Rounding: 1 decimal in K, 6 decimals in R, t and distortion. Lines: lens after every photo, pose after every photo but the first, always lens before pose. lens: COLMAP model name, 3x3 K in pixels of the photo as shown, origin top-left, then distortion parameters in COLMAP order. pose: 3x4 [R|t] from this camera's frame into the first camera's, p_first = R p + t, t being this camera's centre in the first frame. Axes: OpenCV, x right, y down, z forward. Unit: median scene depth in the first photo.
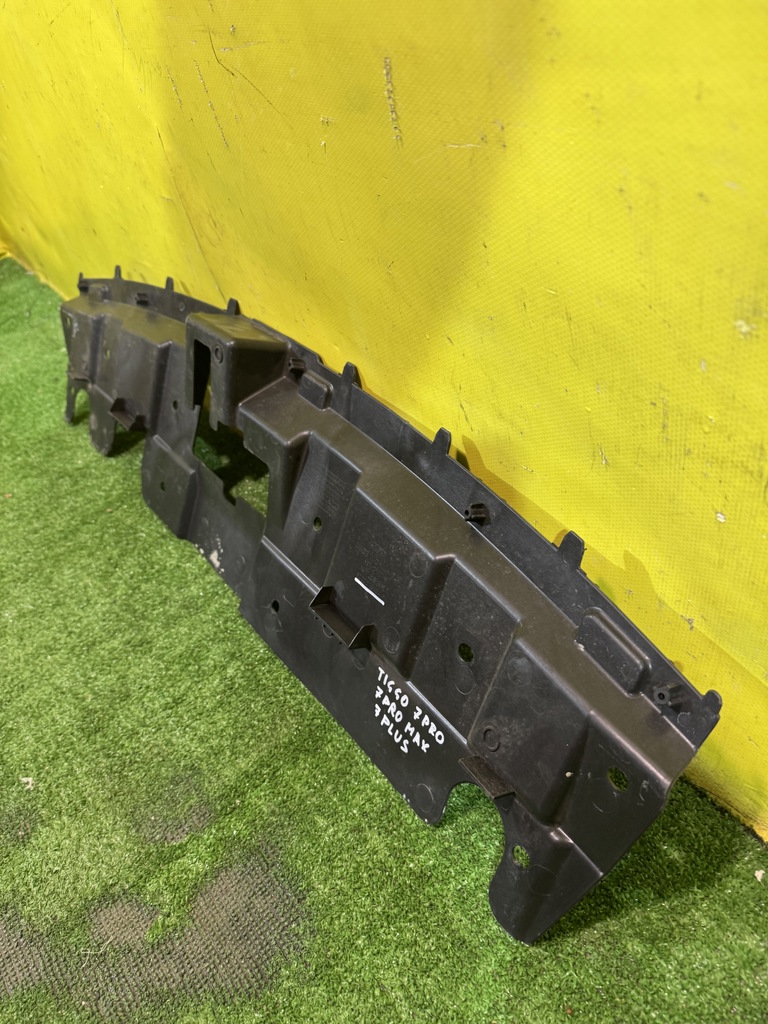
lens RADIAL K [[714.4, 0, 389.6], [0, 714.4, 514.3], [0, 0, 1]] dist [0.012711, -0.023651]
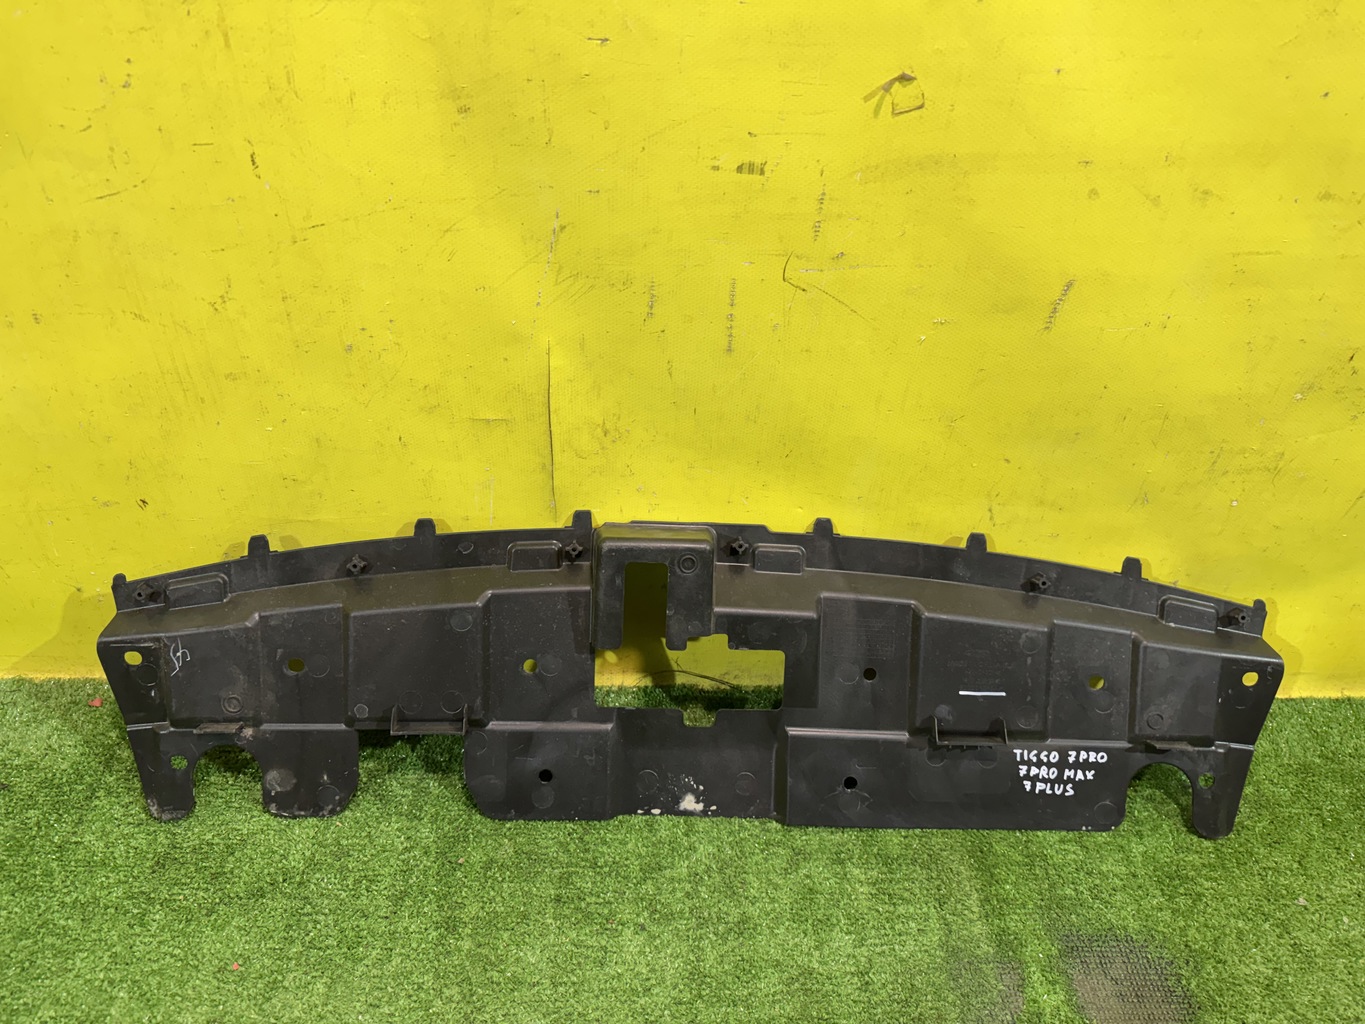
lens RADIAL K [[952.3, 0, 699.6], [0, 952.3, 518.8], [0, 0, 1]] dist [0.012711, -0.023651]
pose [[0.601947, -0.331261, 0.726585, -1.227569], [0.419733, 0.905316, 0.065015, -0.401206], [-0.679326, 0.265836, 0.683994, 0.205438]]
